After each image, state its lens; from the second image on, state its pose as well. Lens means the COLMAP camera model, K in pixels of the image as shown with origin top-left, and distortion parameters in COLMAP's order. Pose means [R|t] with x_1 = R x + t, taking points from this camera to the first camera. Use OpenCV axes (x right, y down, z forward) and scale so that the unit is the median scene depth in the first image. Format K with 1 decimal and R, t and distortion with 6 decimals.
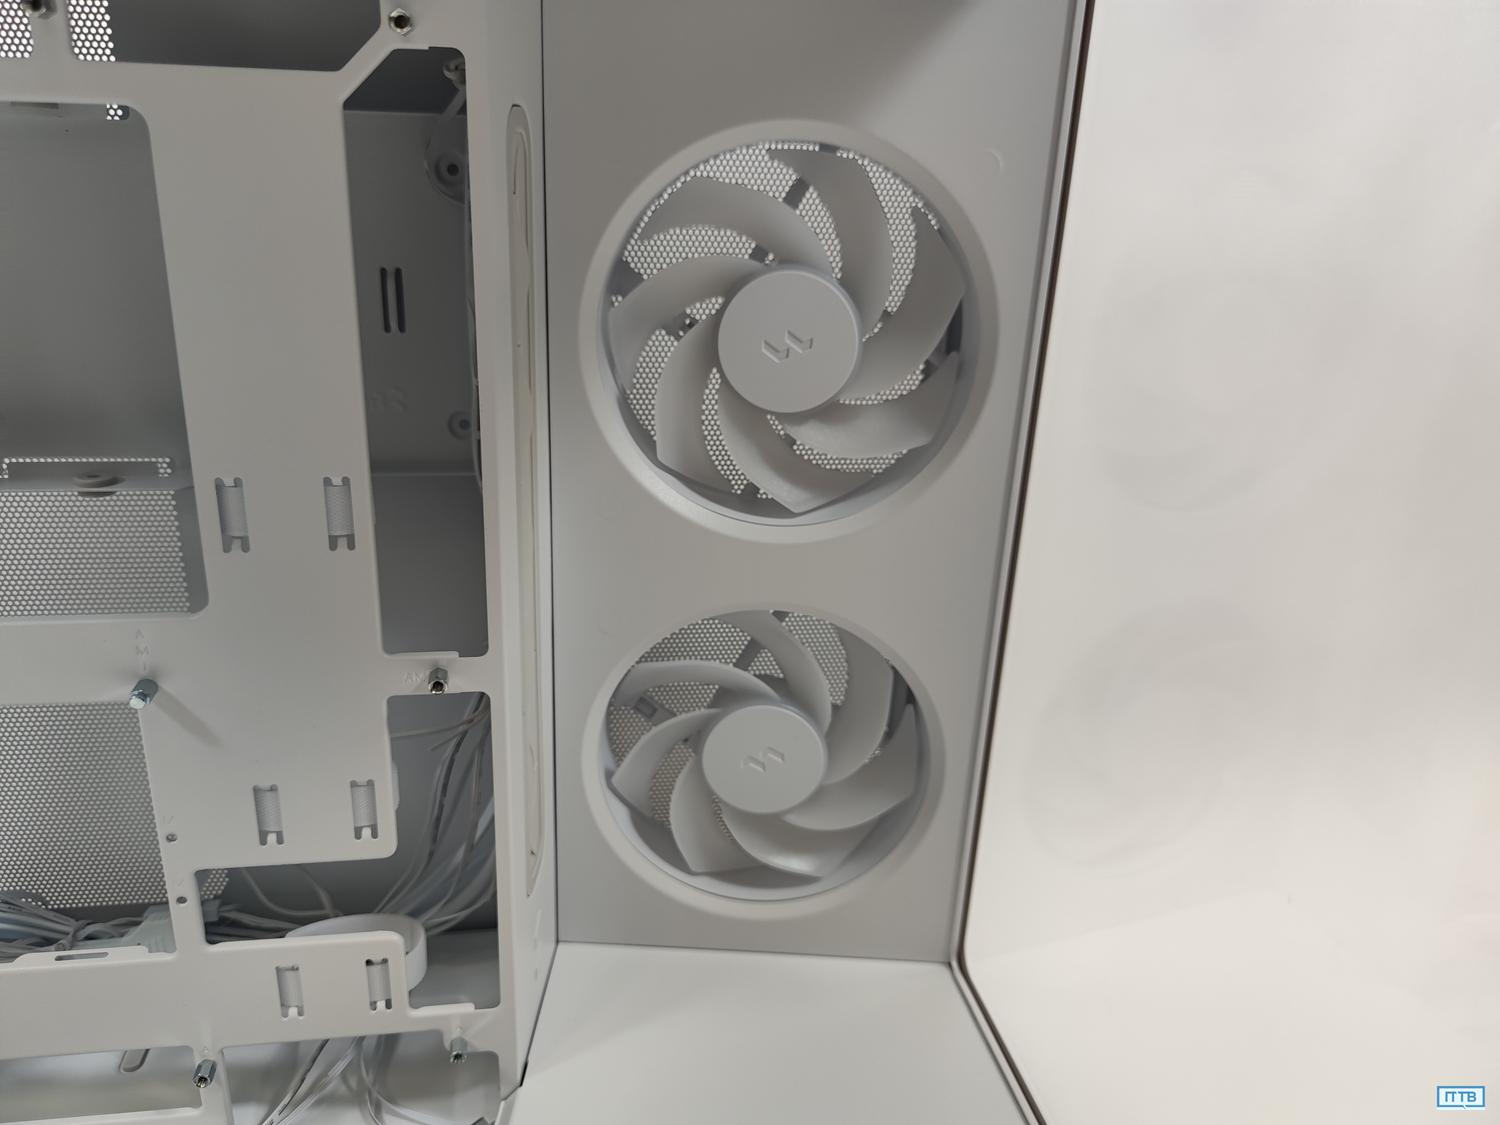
lens RADIAL K [[1105.3, 0, 724.2], [0, 1105.3, 564.4], [0, 0, 1]] dist [0.032369, -0.070718]
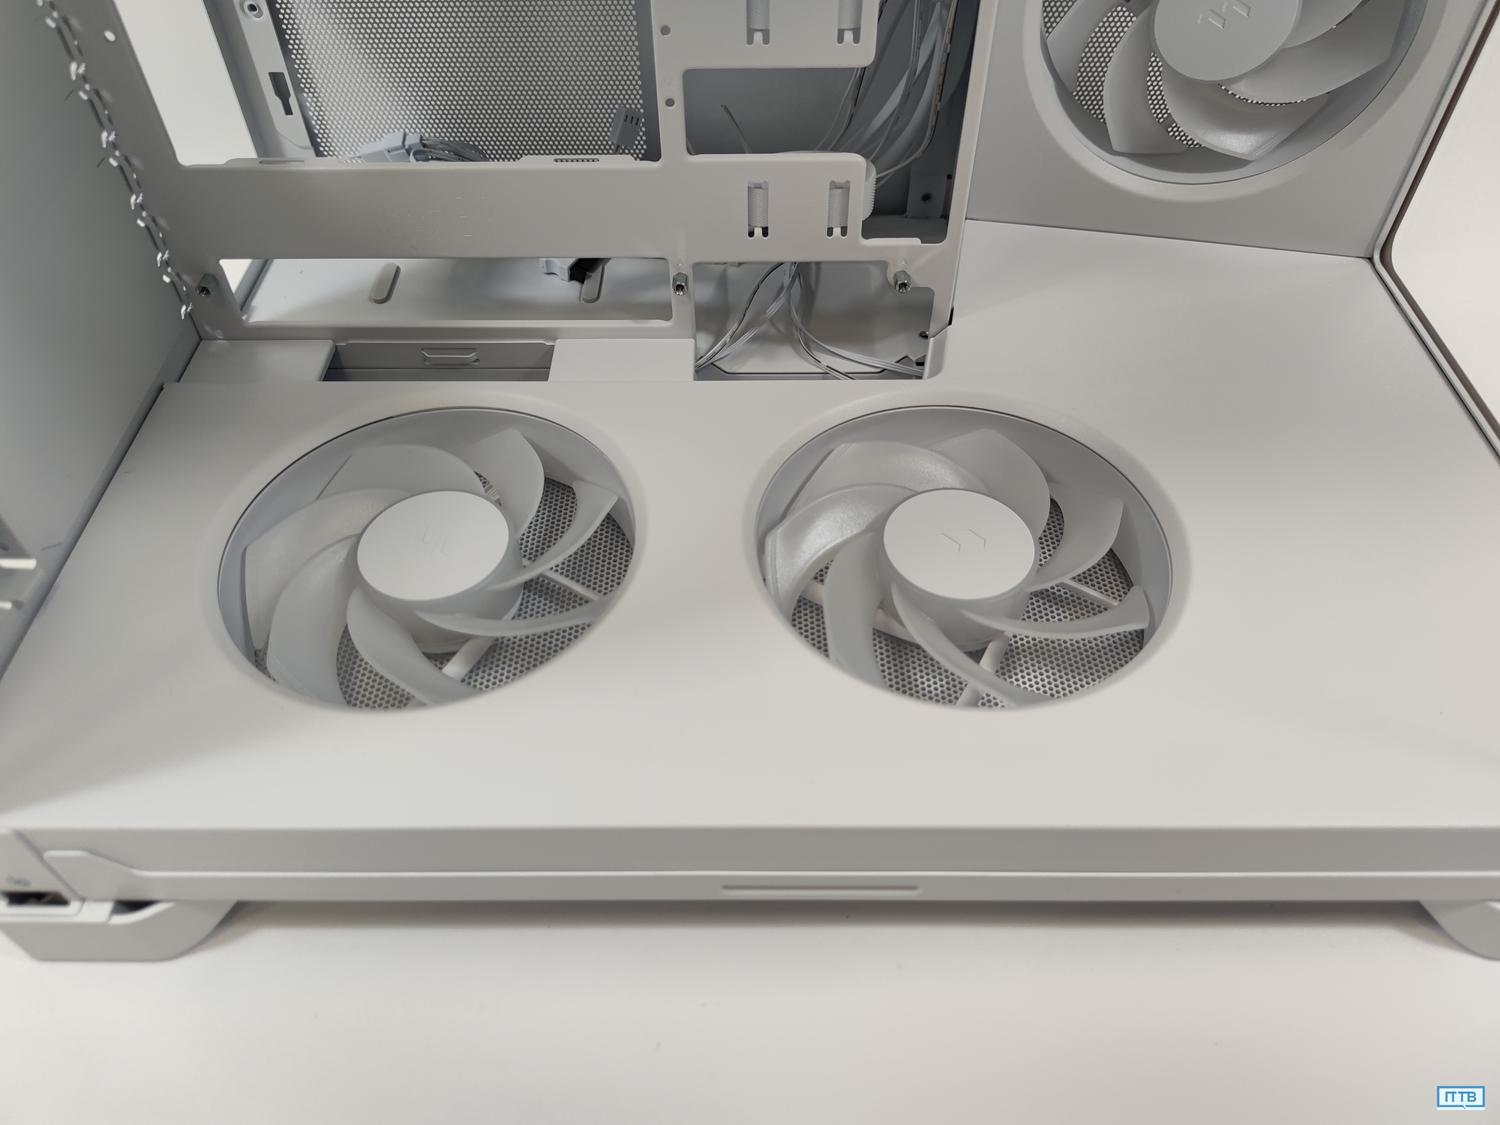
lens RADIAL K [[1105.3, 0, 751.9], [0, 1105.3, 564.4], [0, 0, 1]] dist [0.032369, -0.070718]
pose [[0.985524, 0.089567, -0.143947, -0.206903], [-0.013861, 0.888780, 0.458124, 0.193870], [0.168970, -0.449497, 0.877155, -0.092658]]
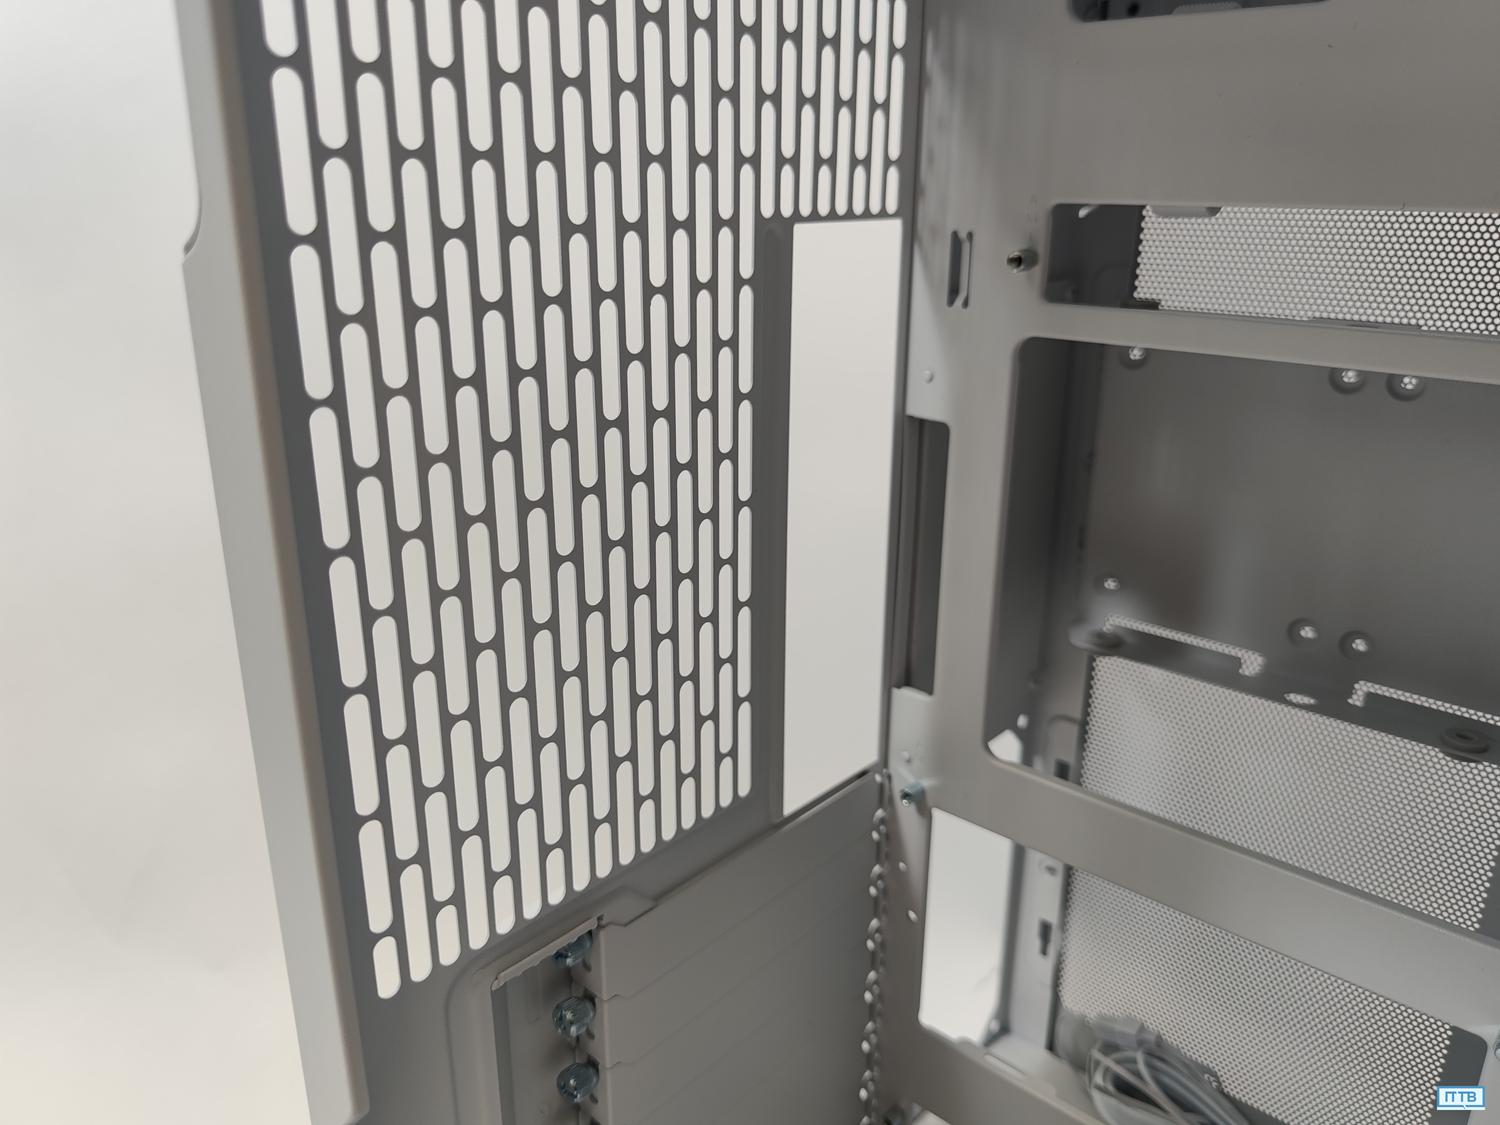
lens RADIAL K [[1105.3, 0, 740.0], [0, 1105.3, 547.7], [0, 0, 1]] dist [0.032369, -0.070718]
pose [[0.617462, 0.209995, -0.758052, -0.280087], [-0.254288, 0.965249, 0.060265, -0.129449], [0.744365, 0.155552, 0.649403, -0.041352]]
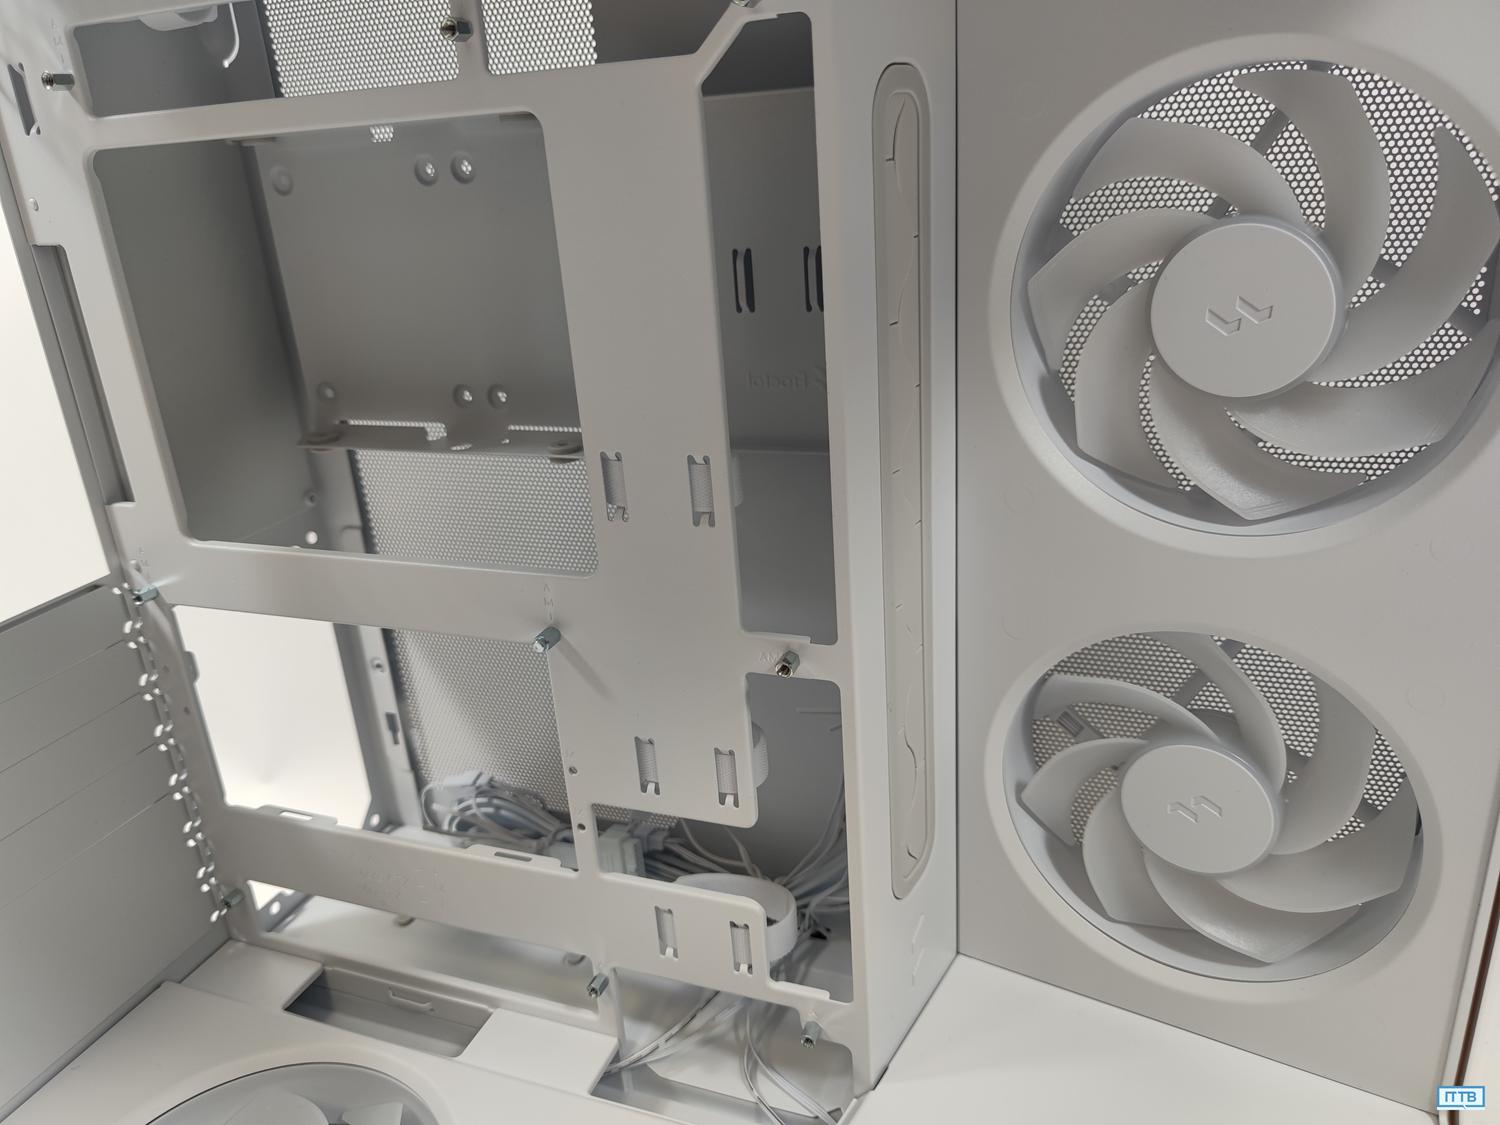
lens RADIAL K [[1105.3, 0, 748.0], [0, 1105.3, 557.5], [0, 0, 1]] dist [0.032369, -0.070718]
pose [[0.856923, 0.090014, -0.507524, 0.181003], [-0.080183, 0.995926, 0.041252, -0.024938], [0.509170, 0.005345, 0.860650, 0.113948]]
